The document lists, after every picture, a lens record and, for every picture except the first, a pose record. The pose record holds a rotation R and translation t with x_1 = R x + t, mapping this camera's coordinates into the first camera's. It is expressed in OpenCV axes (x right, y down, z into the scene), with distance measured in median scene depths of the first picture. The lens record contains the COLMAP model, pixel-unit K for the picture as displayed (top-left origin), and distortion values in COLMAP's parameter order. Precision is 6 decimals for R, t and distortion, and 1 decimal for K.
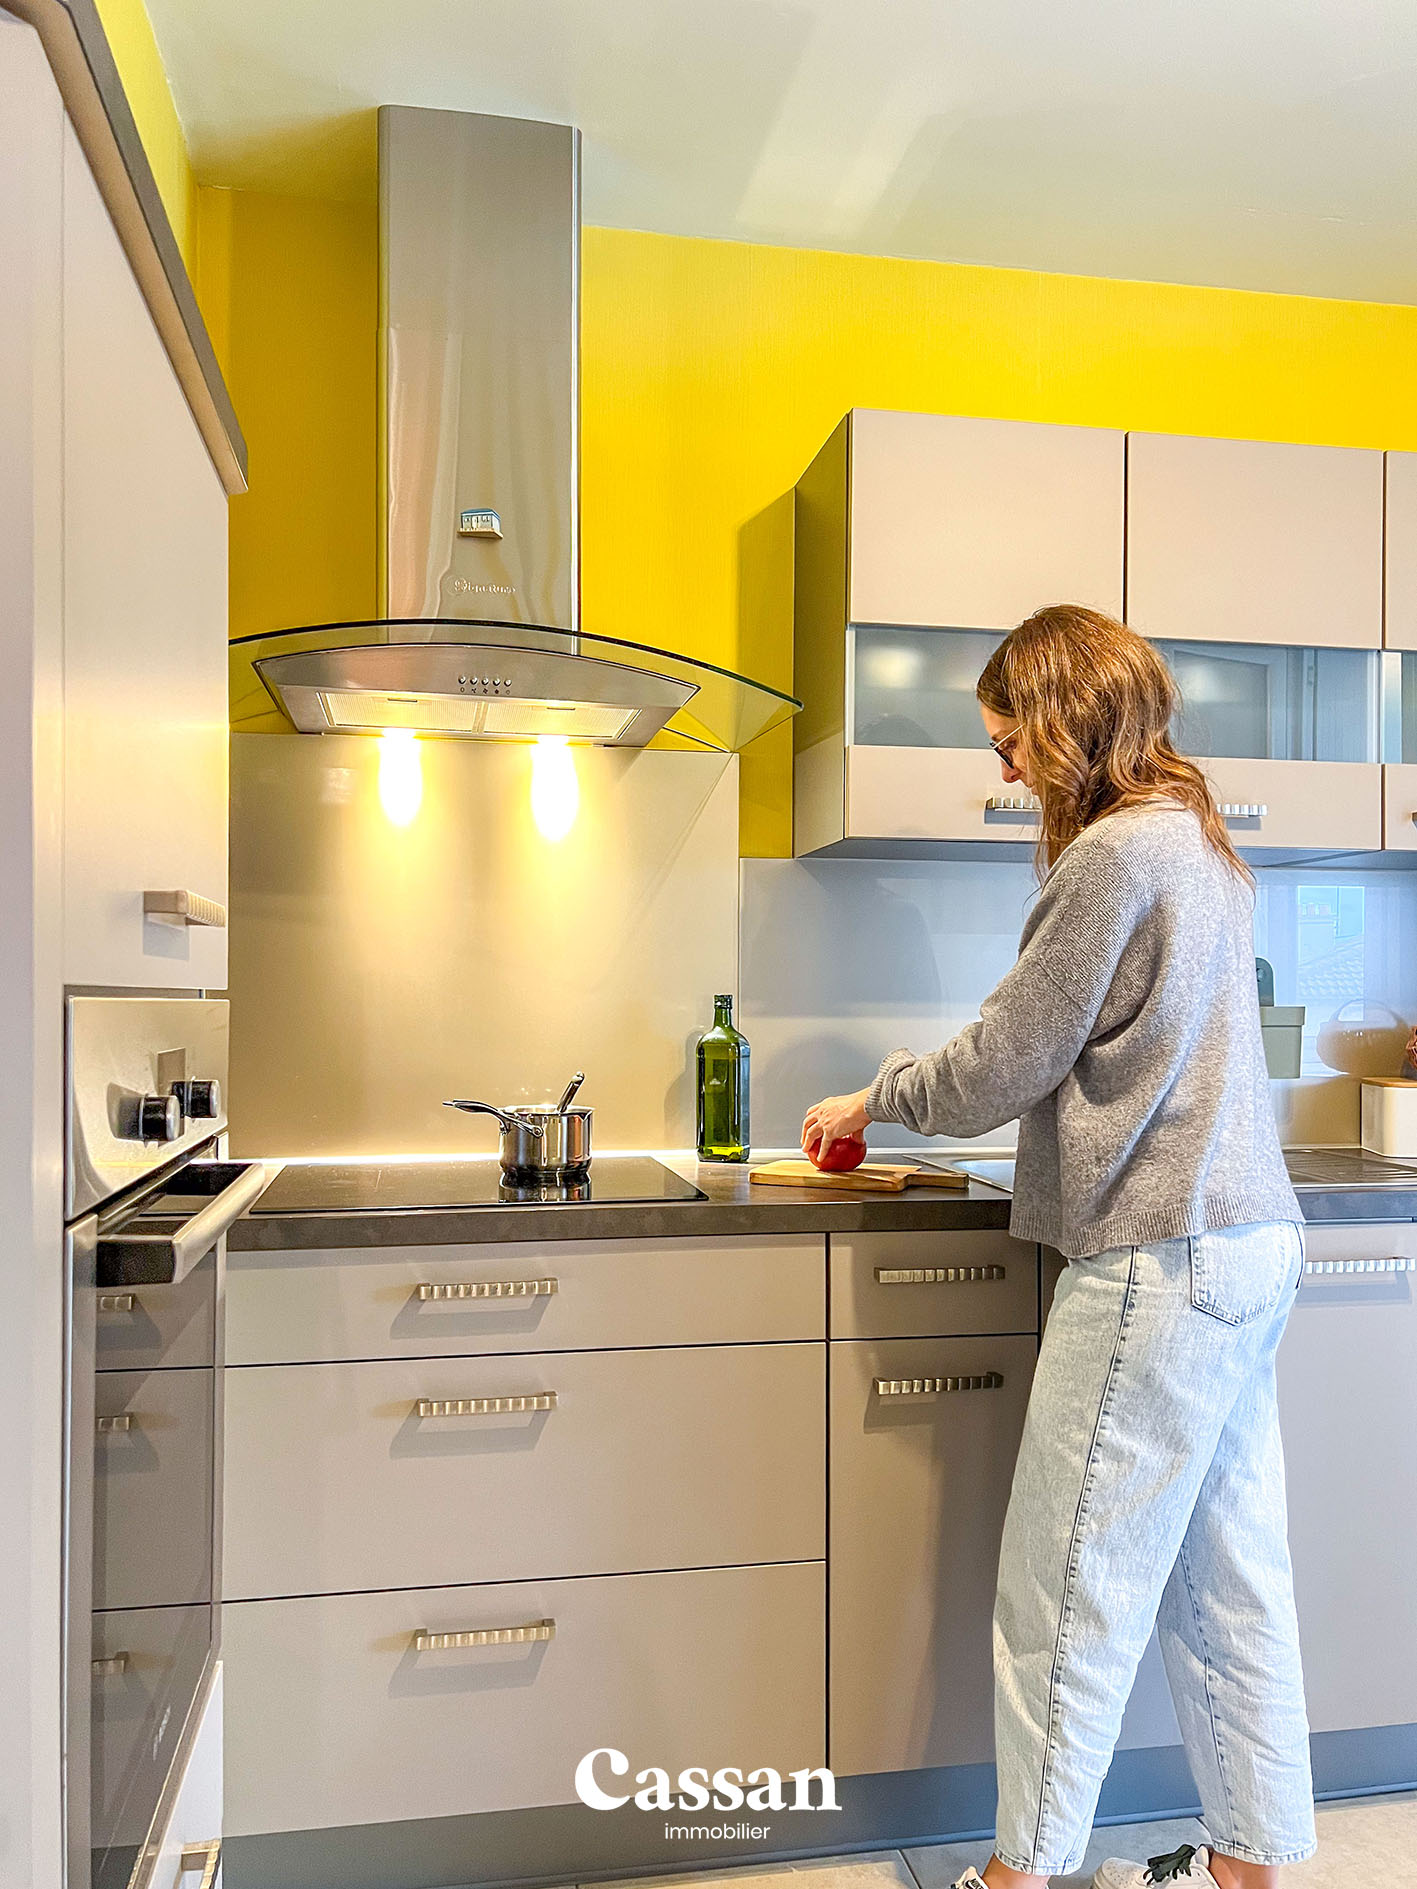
lens RADIAL K [[1425.6, 0, 706.3], [0, 1425.6, 980.8], [0, 0, 1]] dist [0.078445, 0.000612]
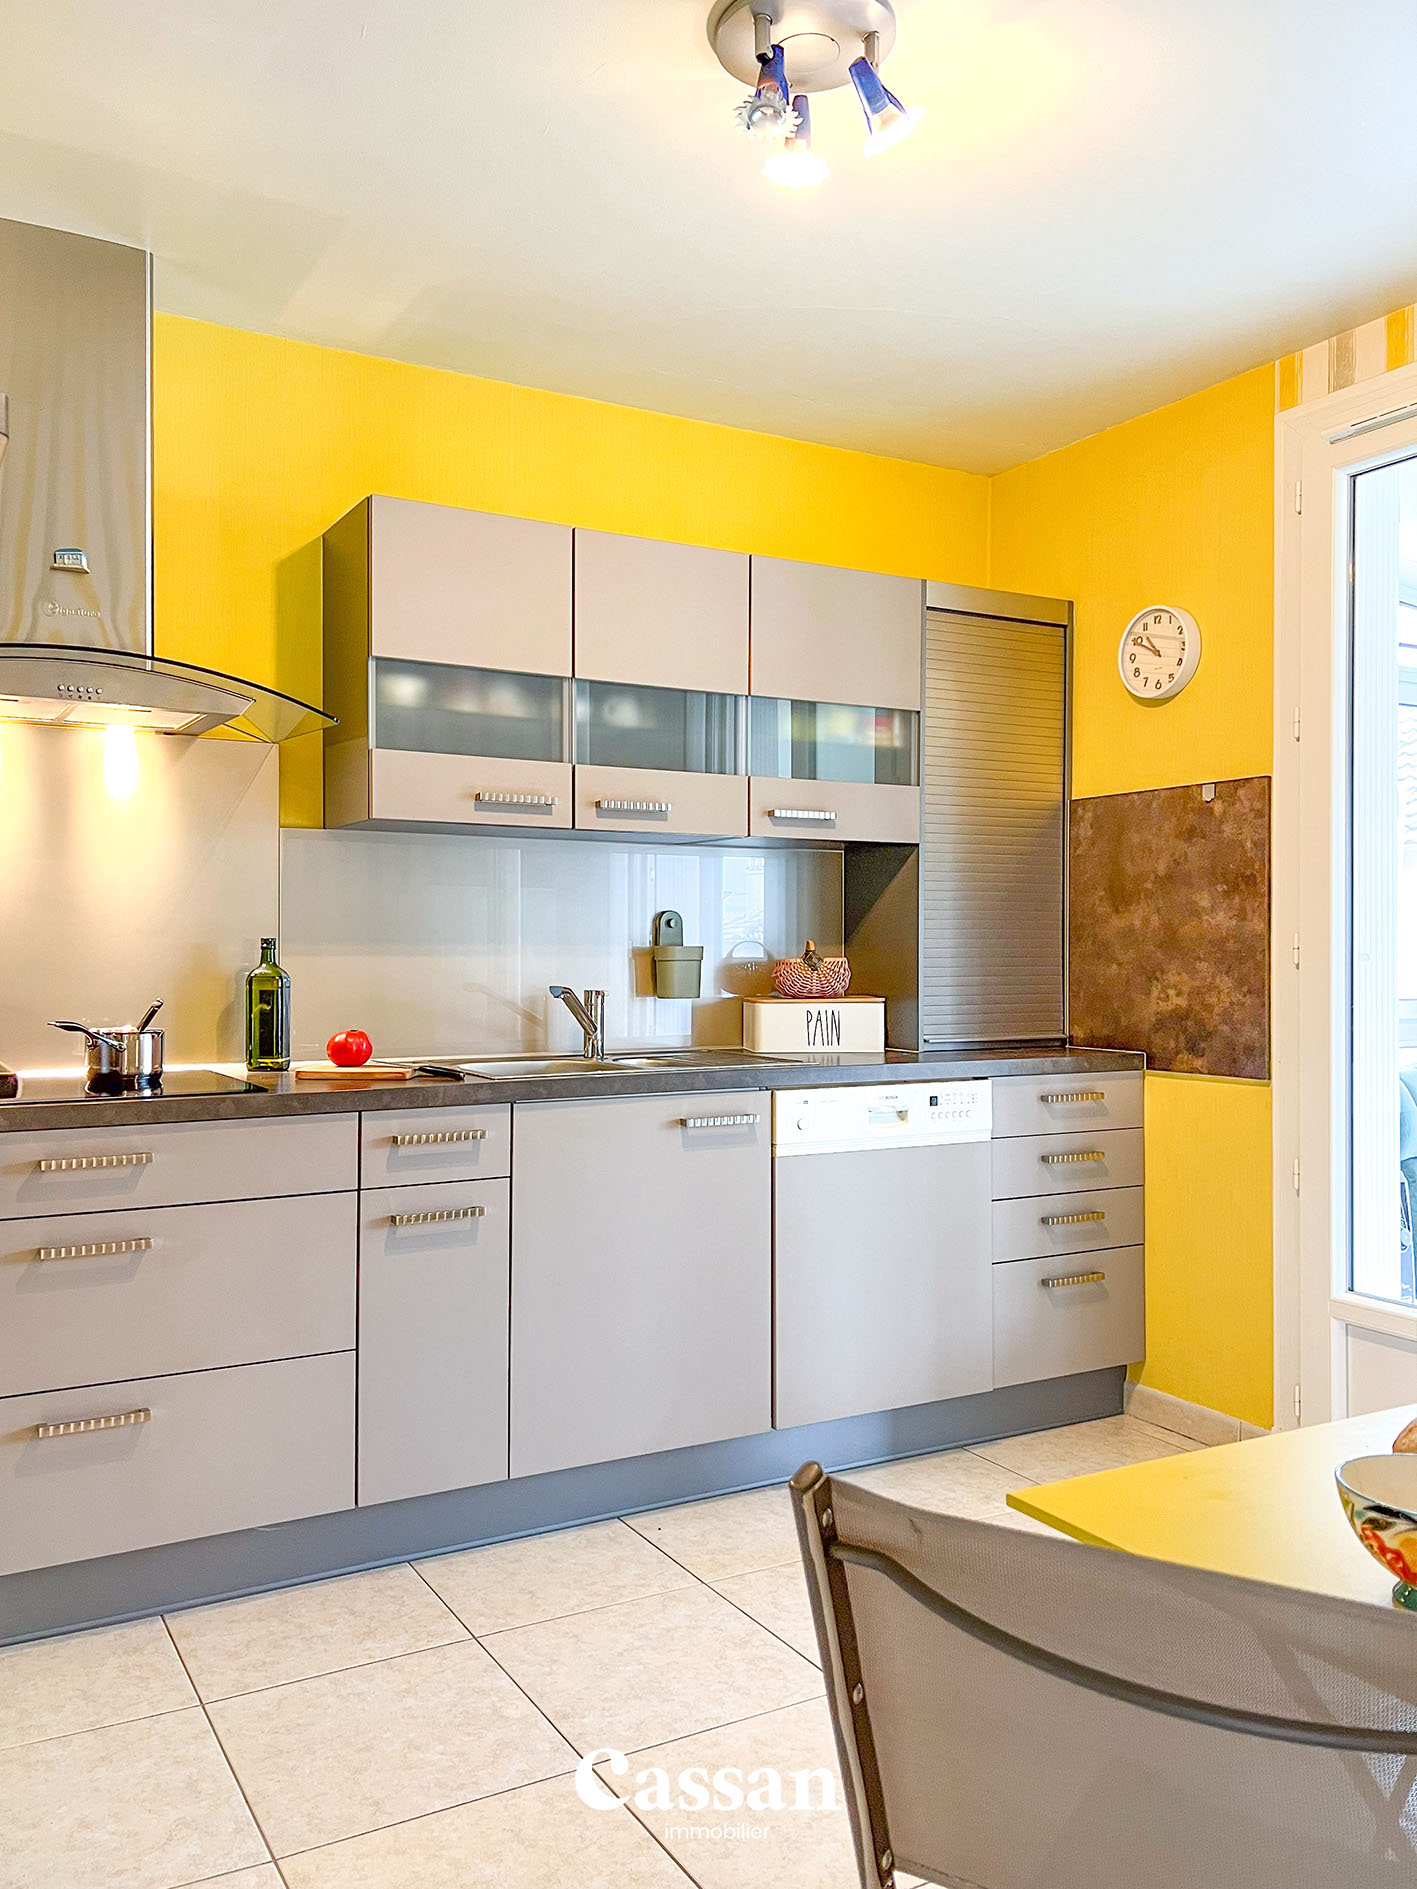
lens RADIAL K [[1476.7, 0, 708.5], [0, 1476.7, 944.5], [0, 0, 1]] dist [0.003088, -0.061976]
pose [[0.943018, -0.002710, 0.332730, -0.057111], [-0.001219, 0.999932, 0.011601, -0.000075], [-0.332738, -0.011345, 0.942951, -0.365933]]
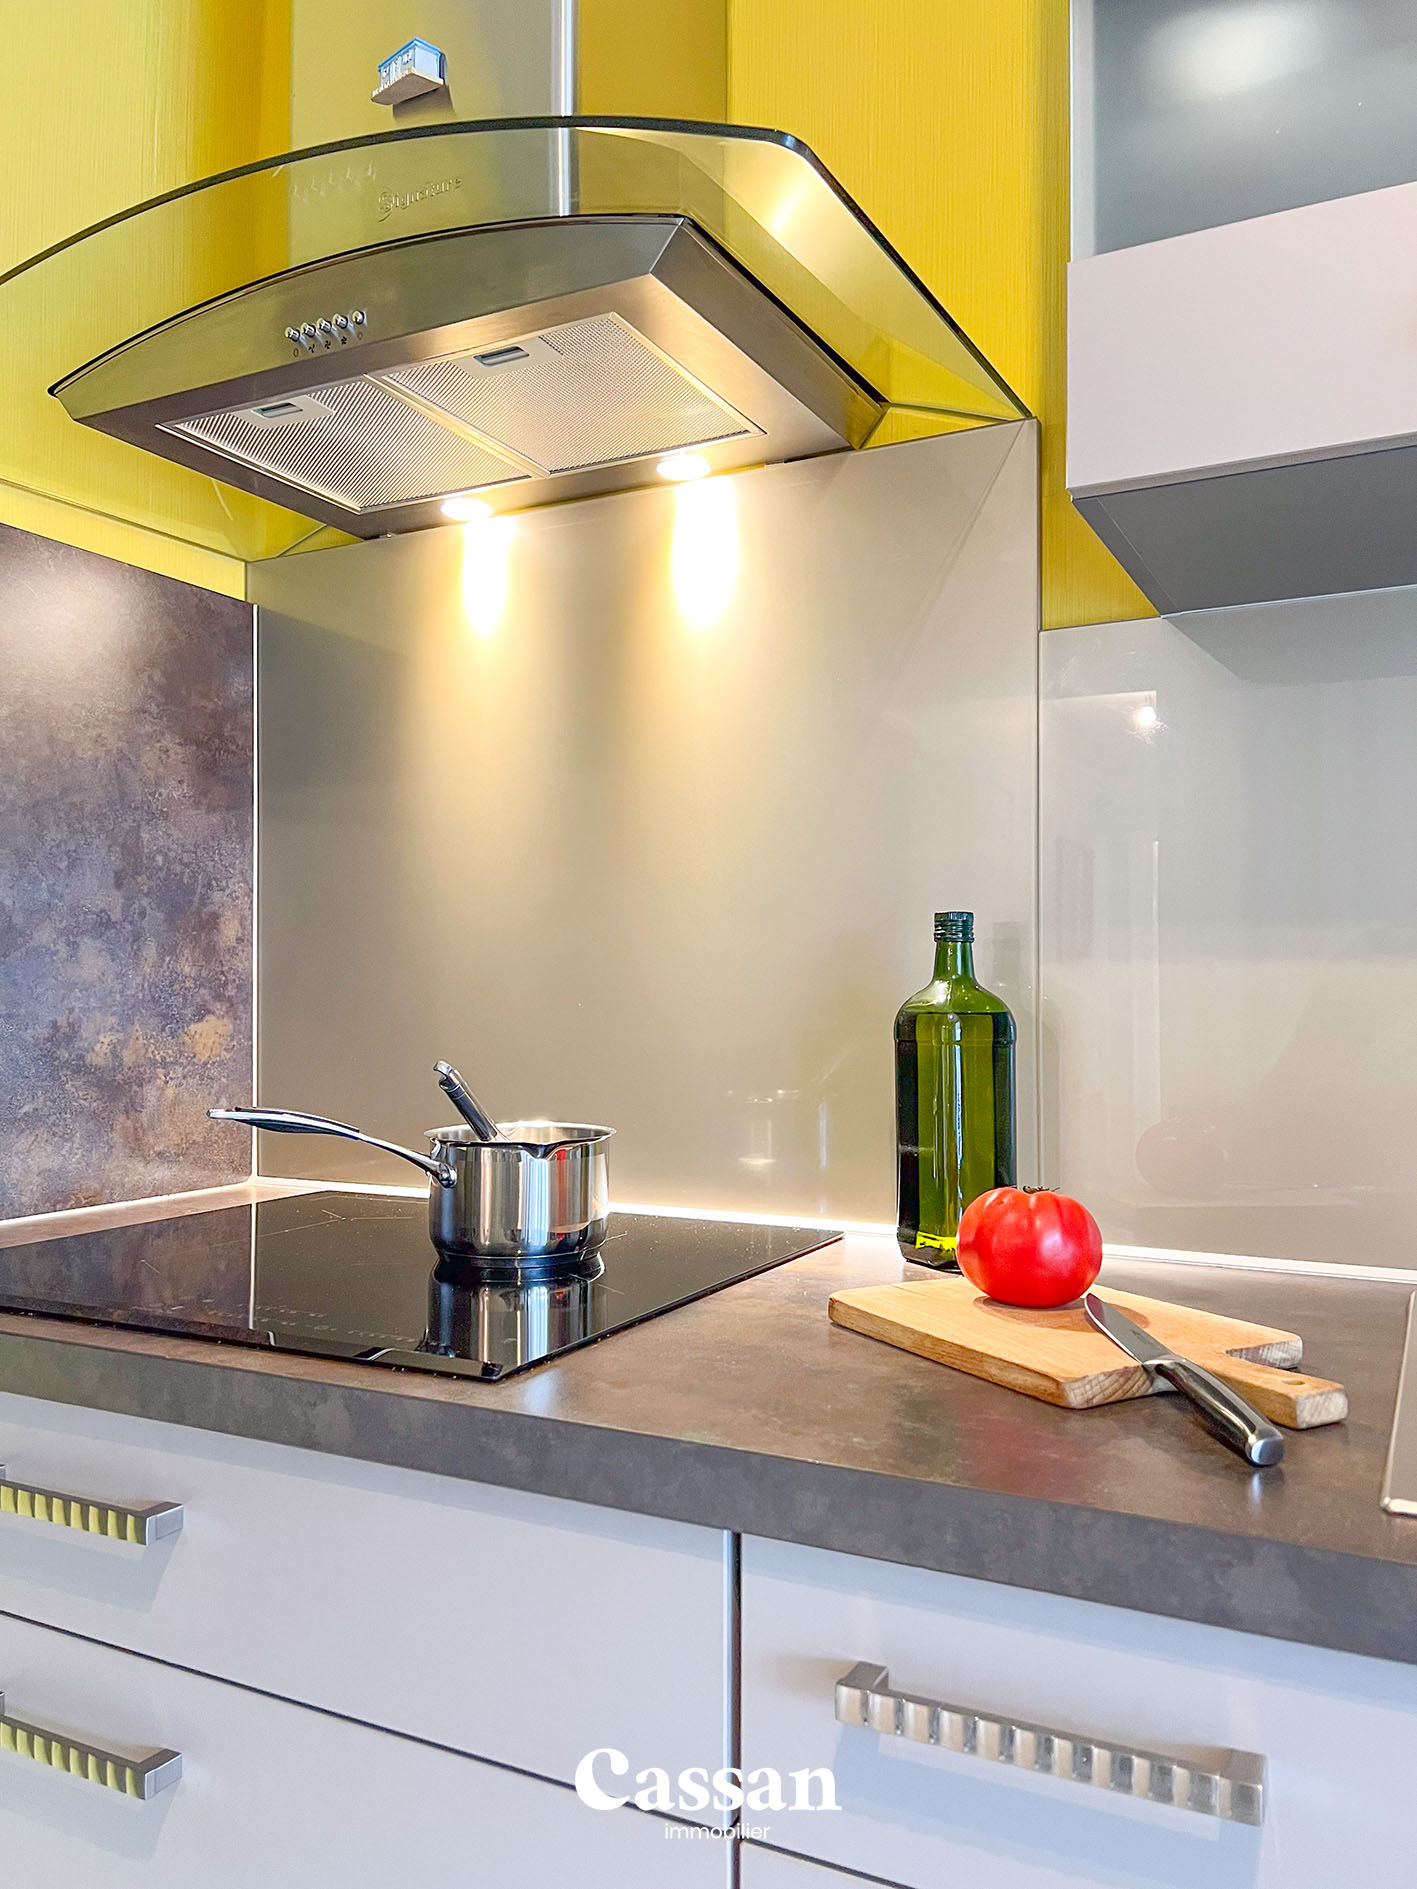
lens RADIAL K [[1452.6, 0, 708.5], [0, 1452.6, 944.5], [0, 0, 1]] dist [-0.000407, -0.002224]
pose [[0.789104, -0.022834, -0.613834, 0.253482], [0.006152, 0.999553, -0.029273, 0.036557], [0.614228, 0.019323, 0.788892, 0.598152]]
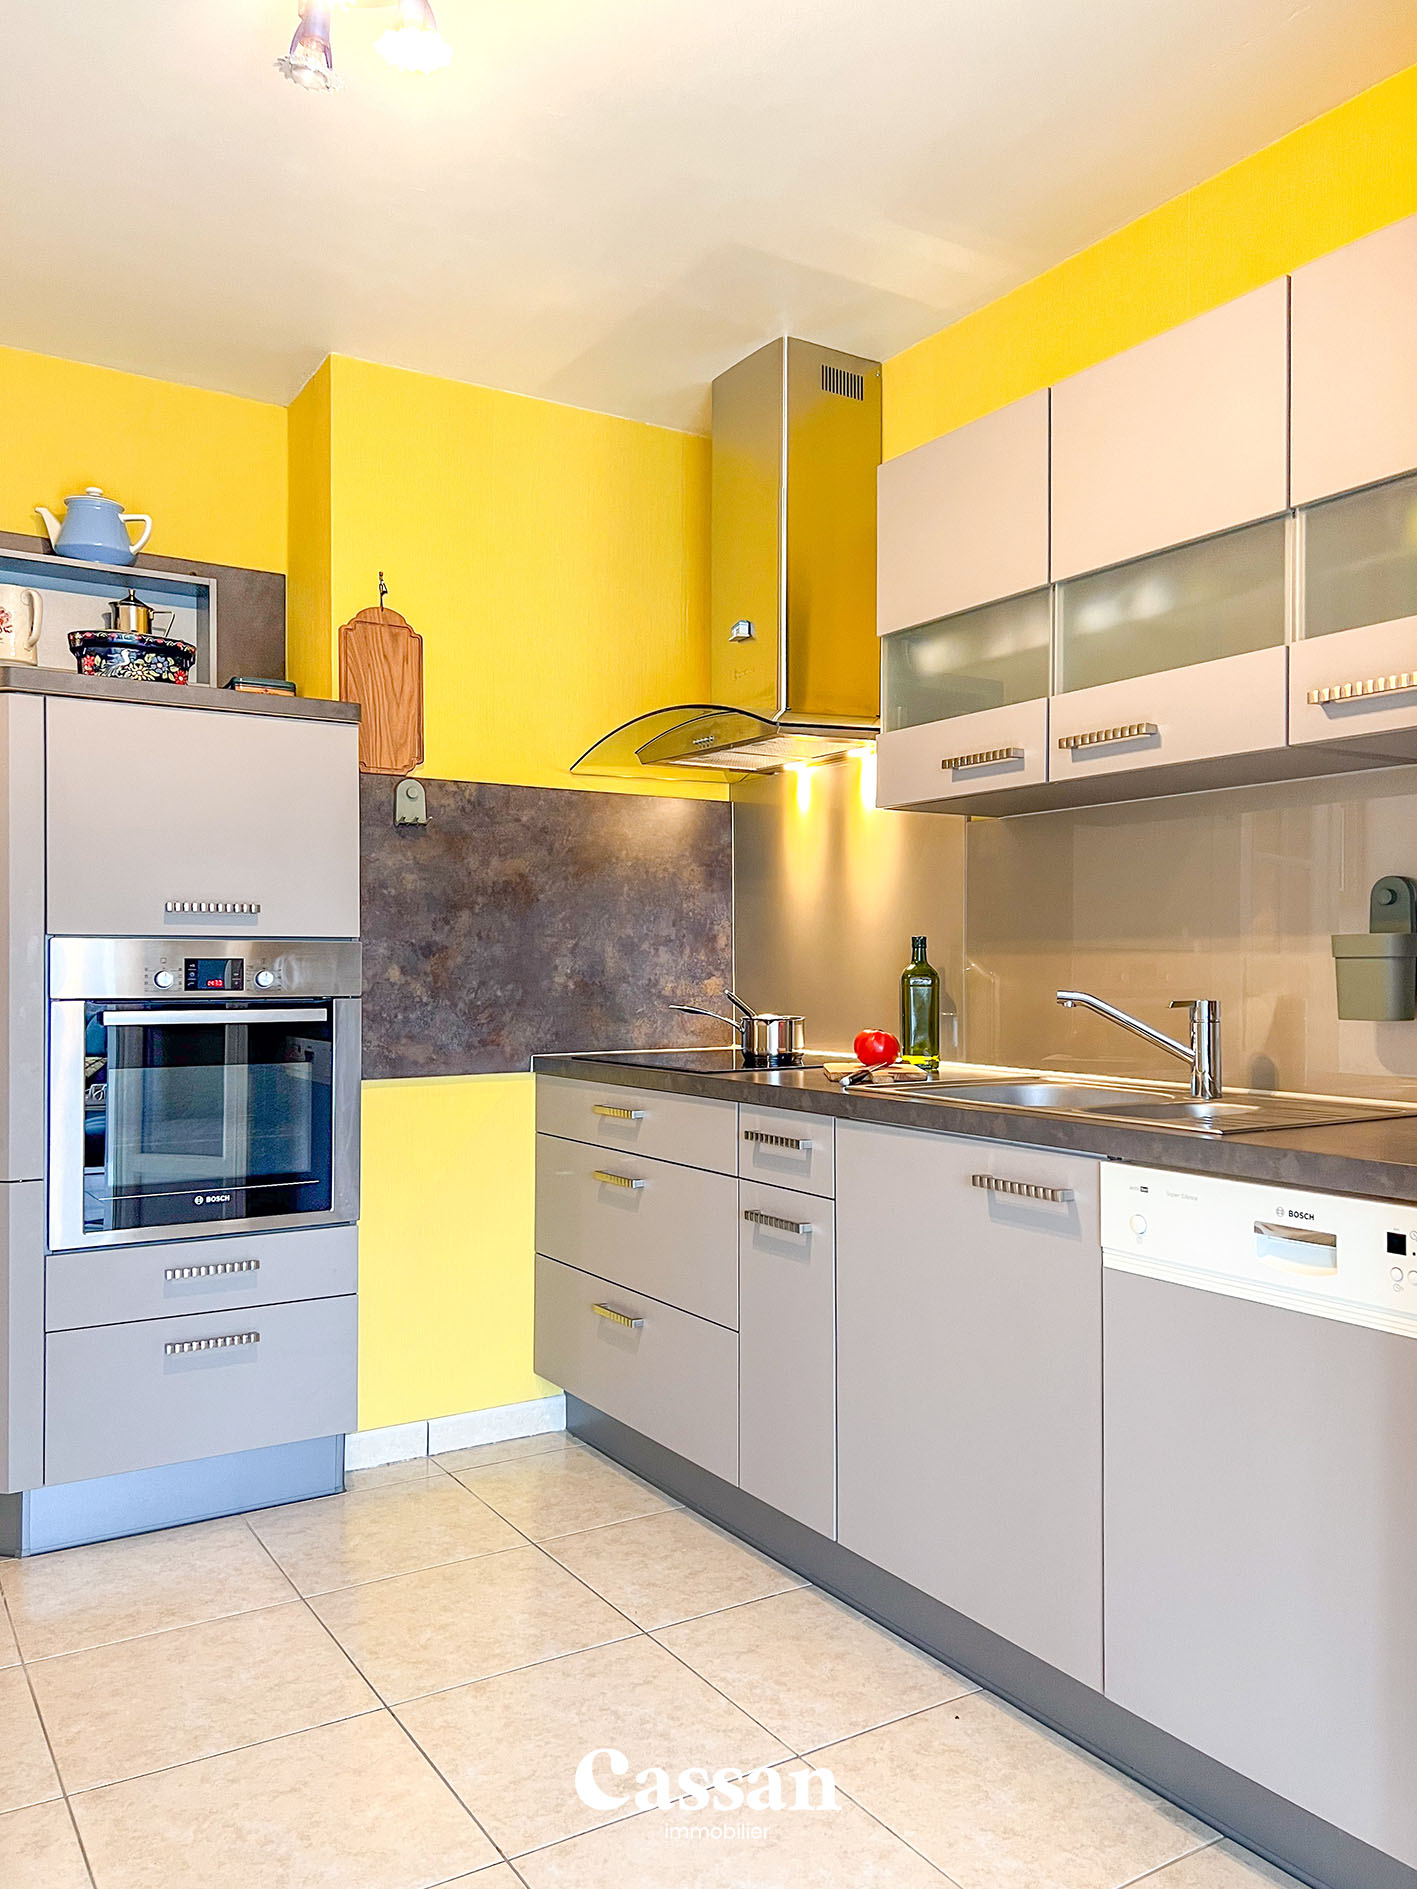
lens RADIAL K [[1403.5, 0, 701.3], [0, 1403.5, 977.9], [0, 0, 1]] dist [0.003839, -0.051361]
pose [[0.373025, 0.003544, -0.927814, 1.127984], [0.009063, 0.999931, 0.007463, 0.037632], [0.927777, -0.011193, 0.372968, 0.382761]]
